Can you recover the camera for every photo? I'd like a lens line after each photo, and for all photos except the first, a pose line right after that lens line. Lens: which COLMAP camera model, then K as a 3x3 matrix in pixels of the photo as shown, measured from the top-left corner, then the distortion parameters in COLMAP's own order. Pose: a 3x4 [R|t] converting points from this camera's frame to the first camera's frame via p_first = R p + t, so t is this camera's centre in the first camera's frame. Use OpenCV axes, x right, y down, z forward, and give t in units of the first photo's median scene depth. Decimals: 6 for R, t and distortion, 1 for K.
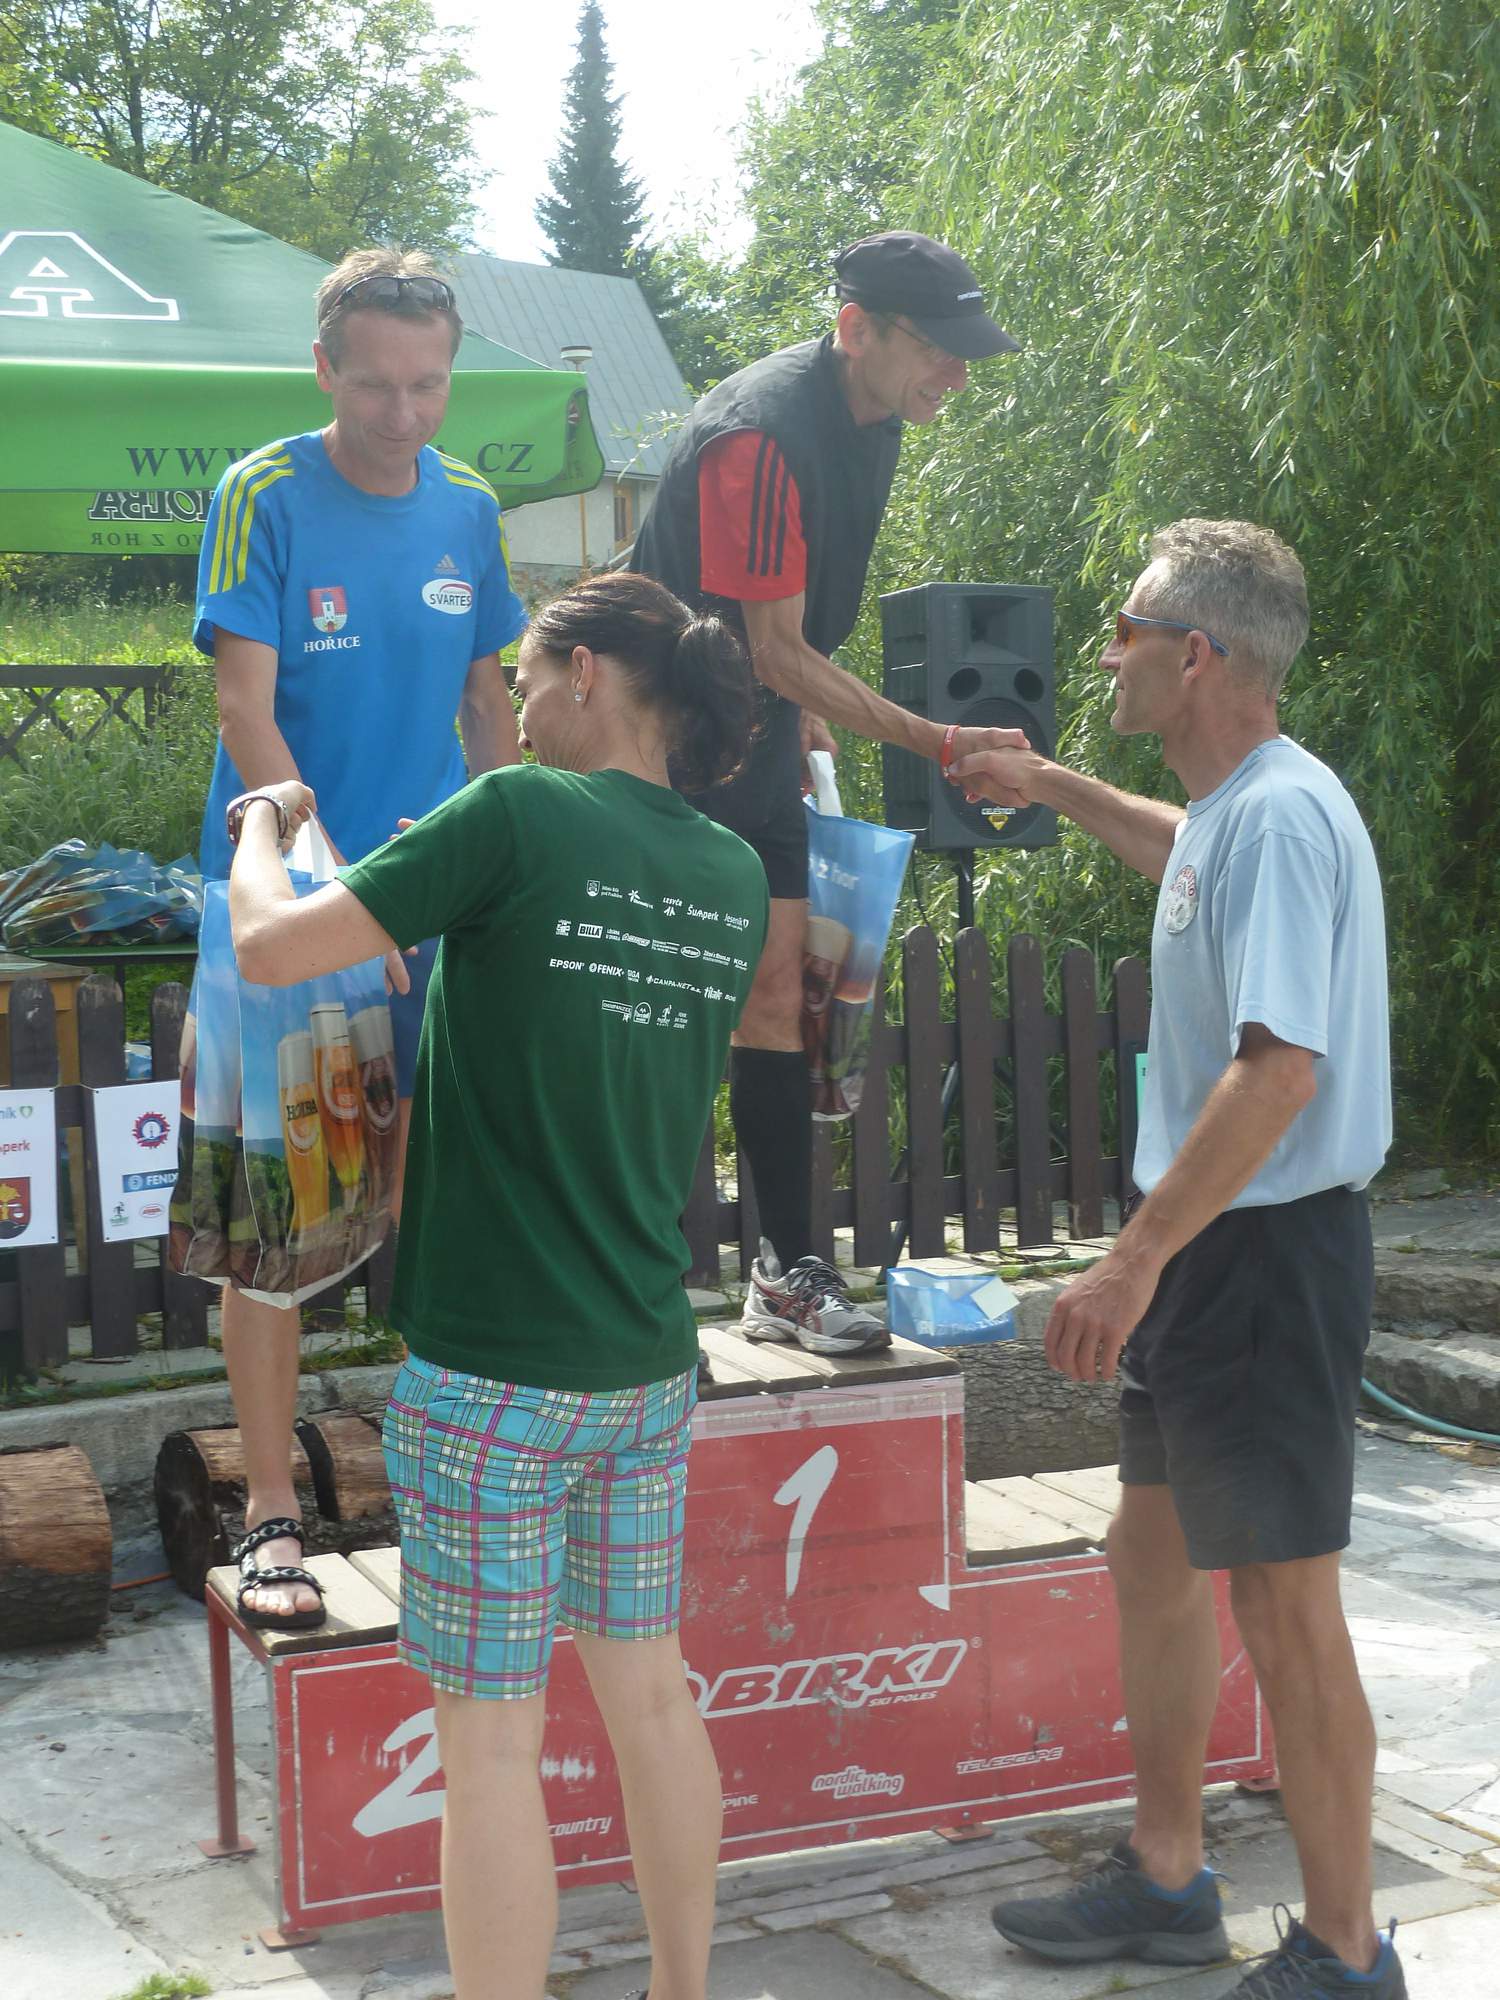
lens RADIAL K [[3037.9, 0, 700.0], [0, 3037.9, 996.1], [0, 0, 1]] dist [-0.011254, 0.007049]
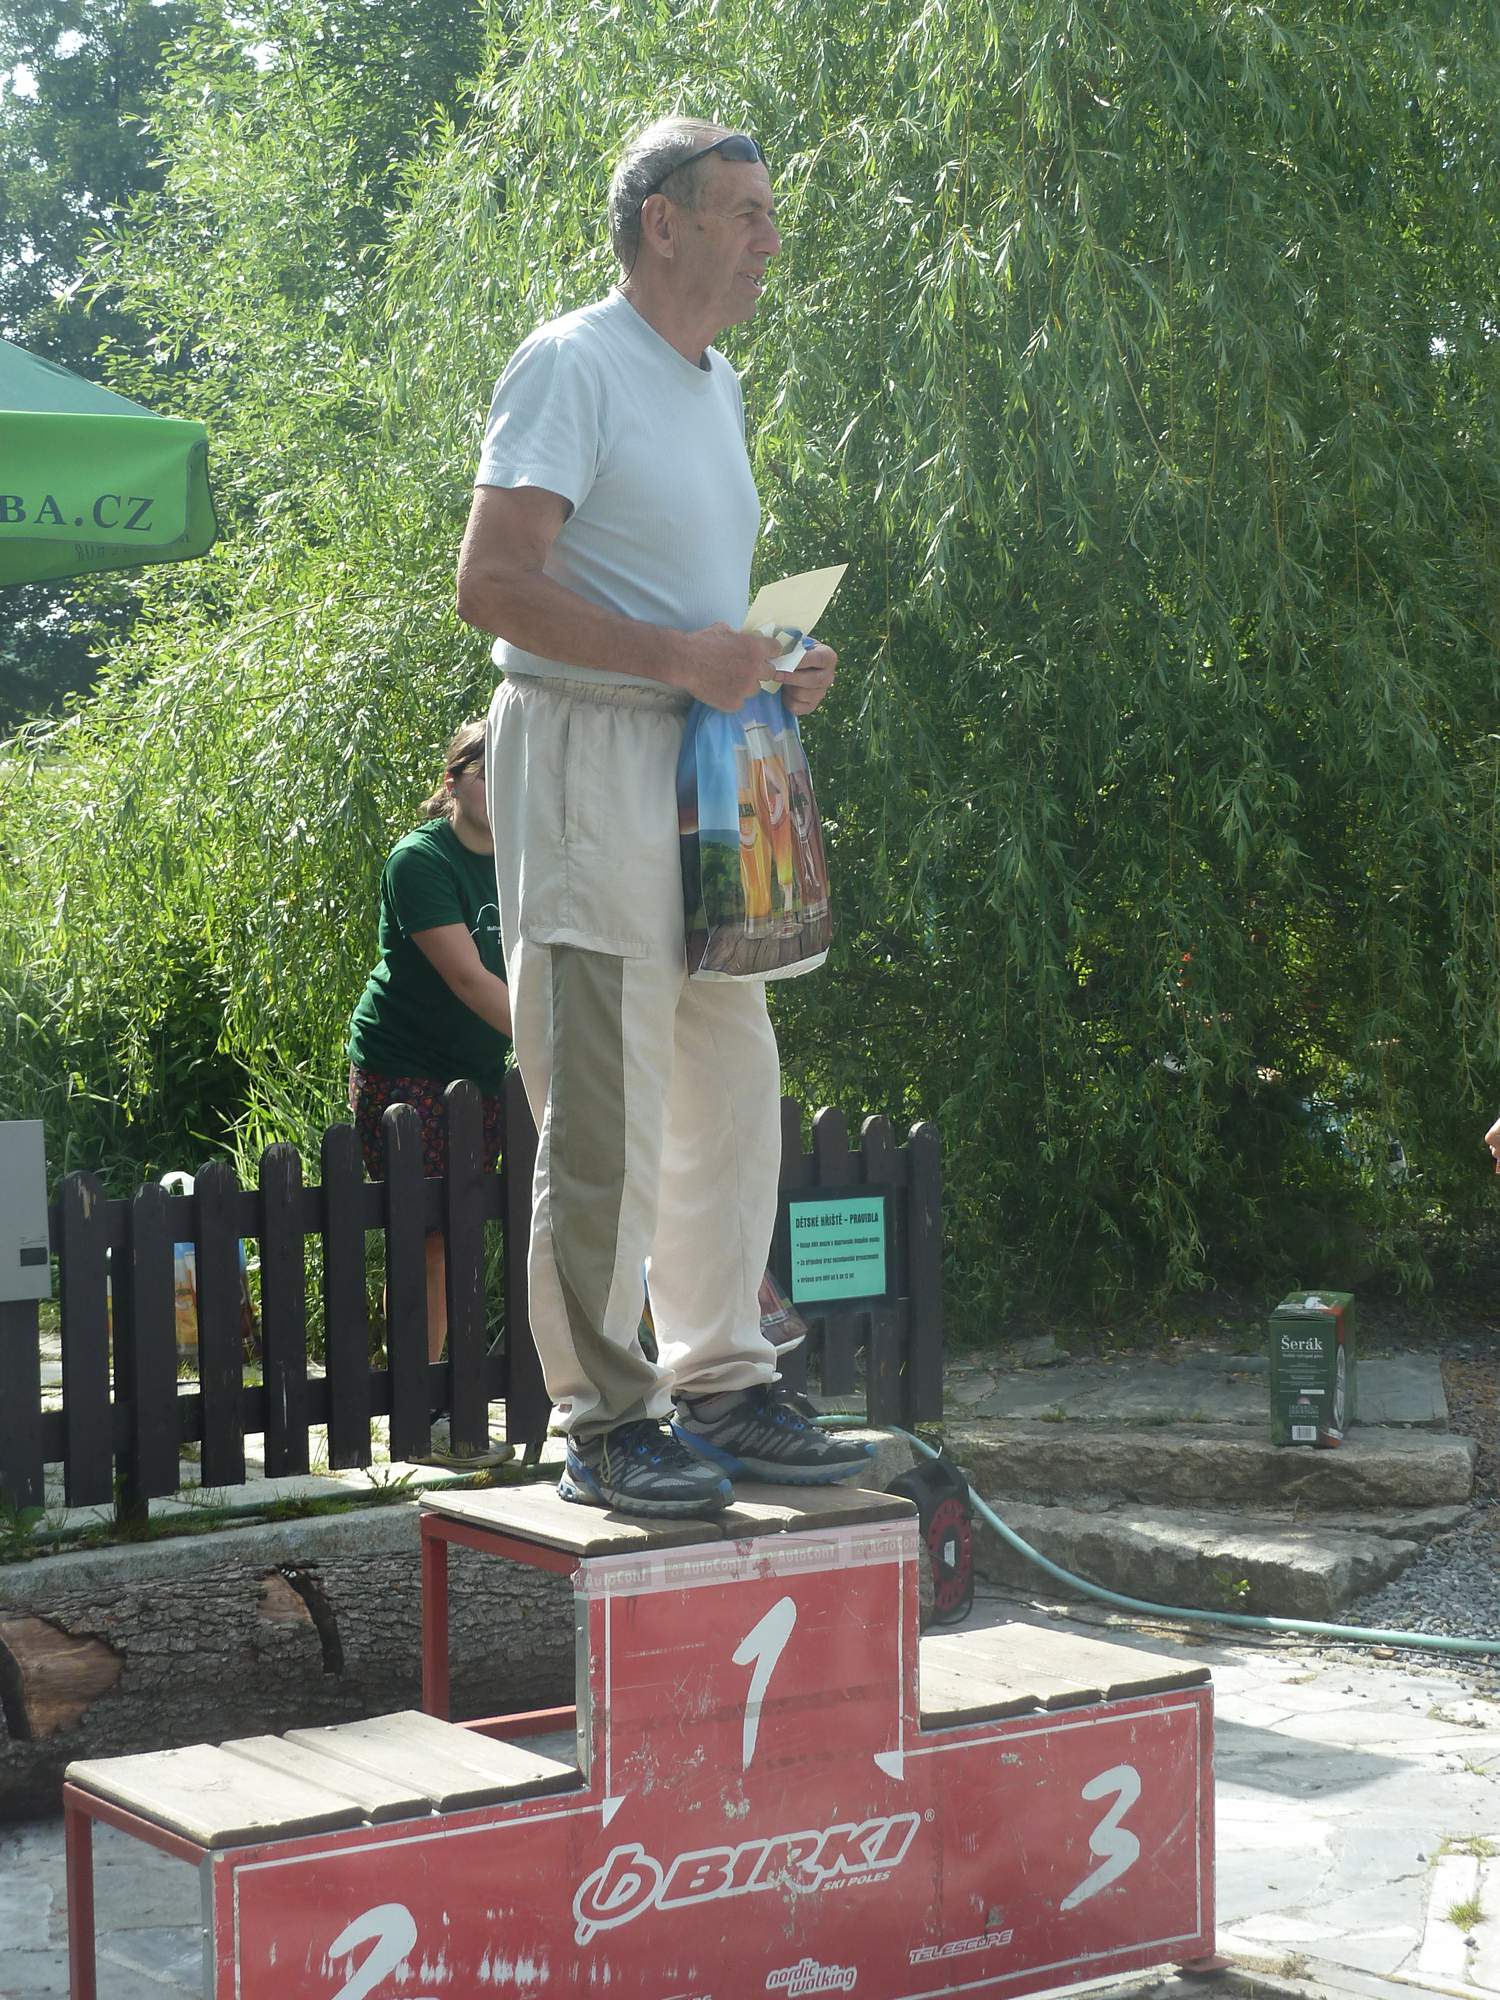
lens RADIAL K [[3551.1, 0, 715.1], [0, 3551.1, 1005.2], [0, 0, 1]] dist [0.006557, 0.071541]
pose [[0.972963, 0.010288, 0.230733, -0.173733], [0.001964, 0.998603, -0.052807, 0.022247], [-0.230954, 0.051832, 0.971583, -0.020390]]
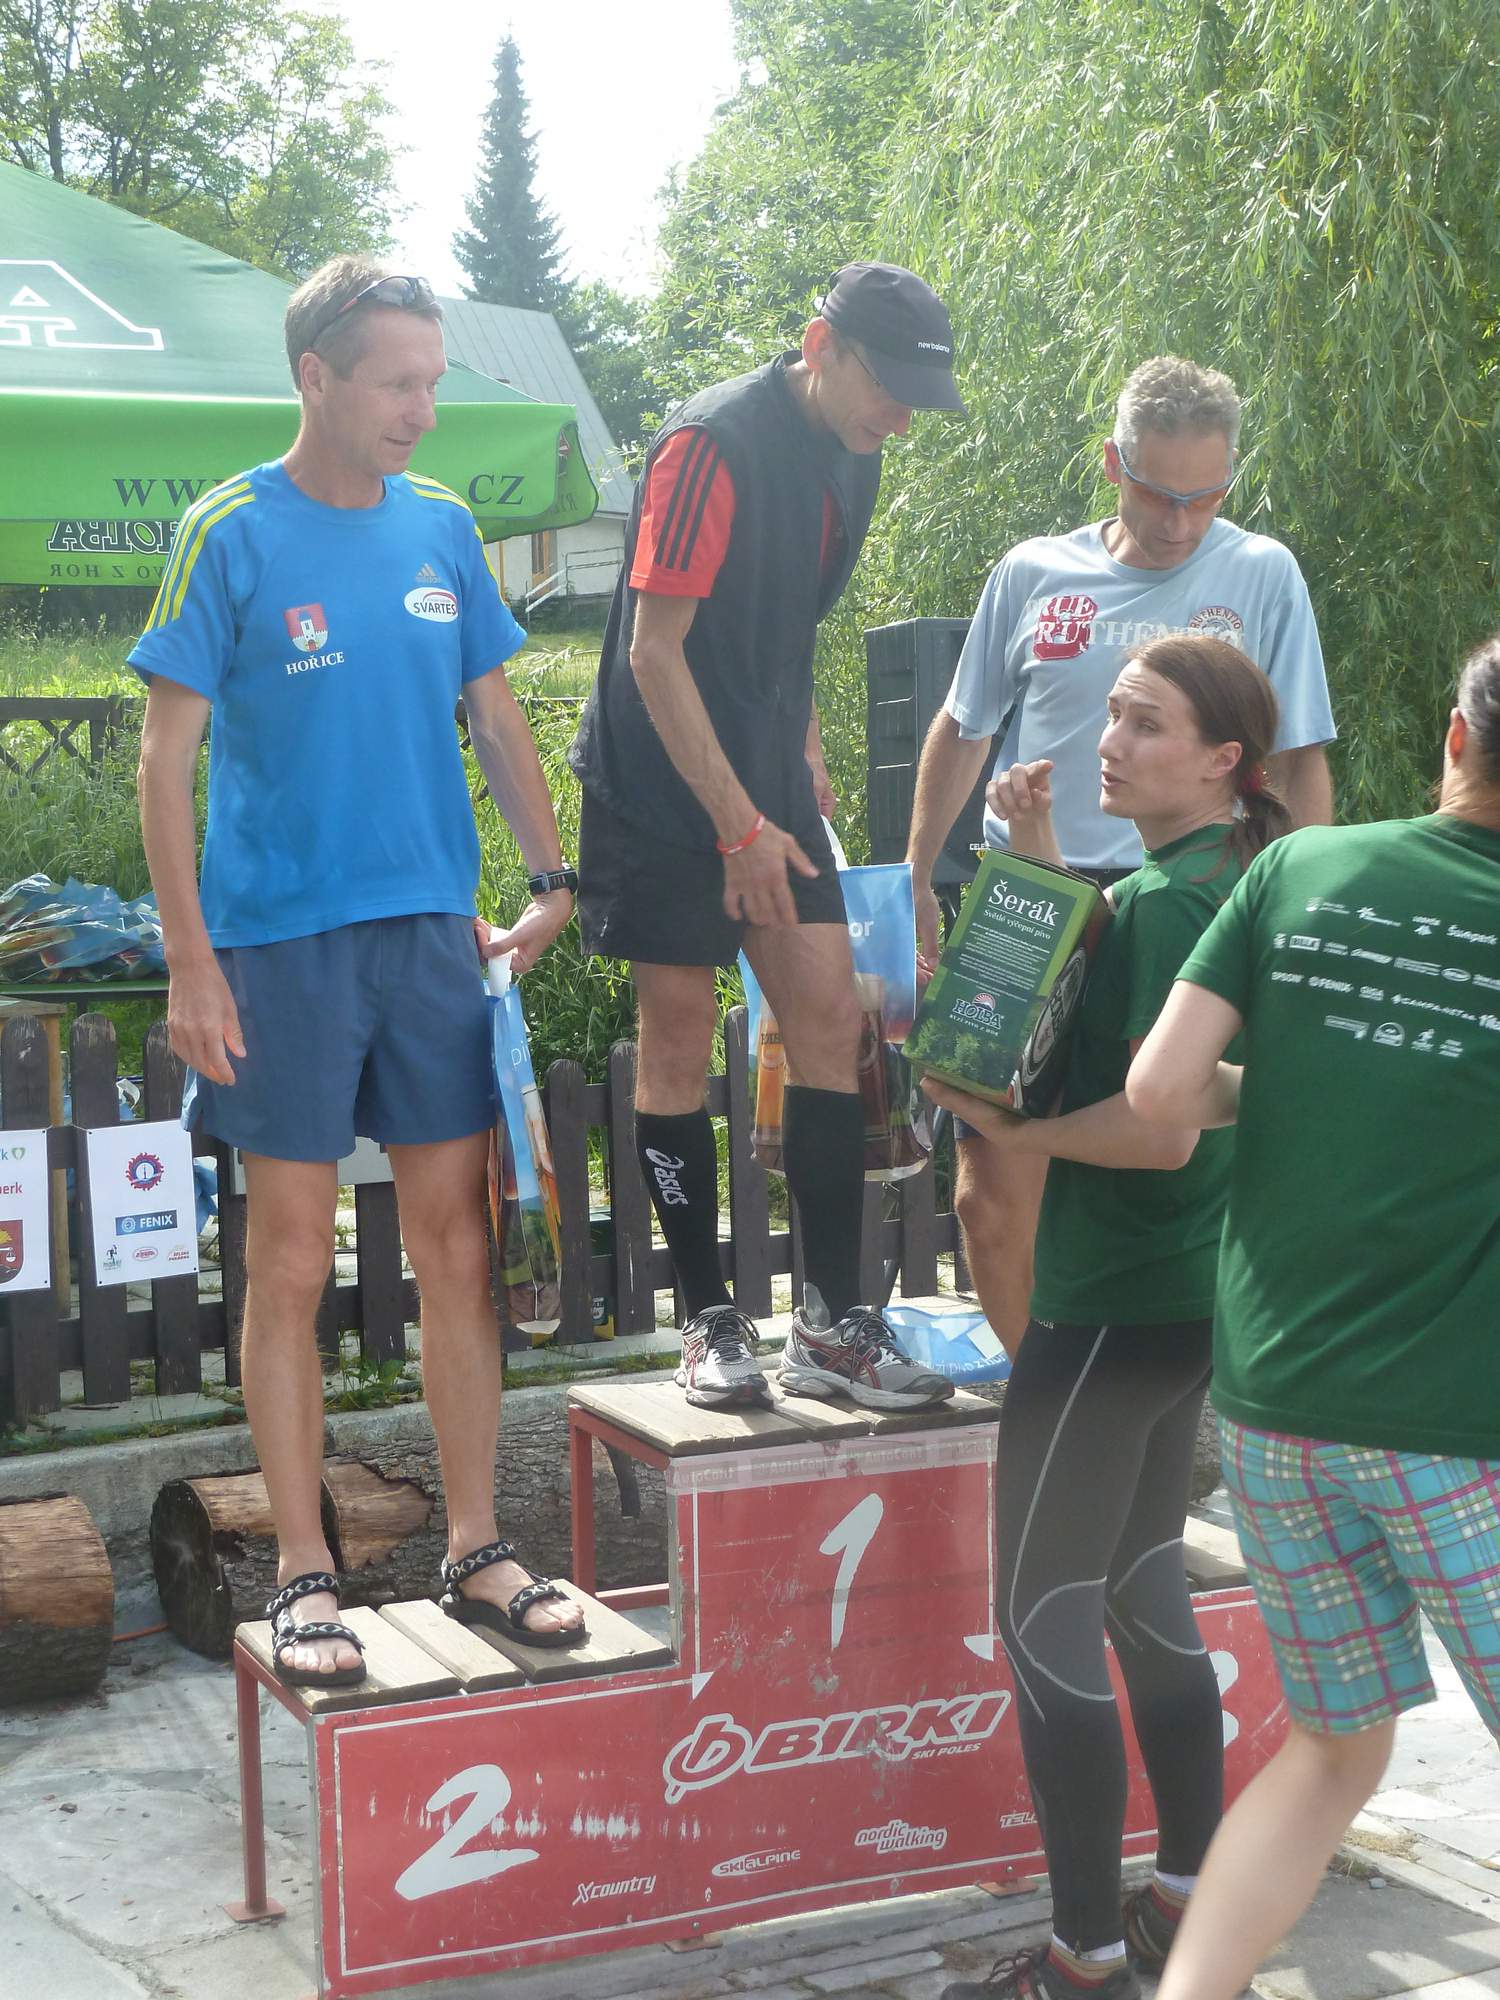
lens RADIAL K [[3039.3, 0, 738.8], [0, 3039.3, 971.4], [0, 0, 1]] dist [-0.030115, 0.079324]
pose [[0.999263, -0.001027, 0.038373, -0.030082], [0.001748, 0.999823, -0.018750, -0.002112], [-0.038347, 0.018804, 0.999088, 0.012760]]
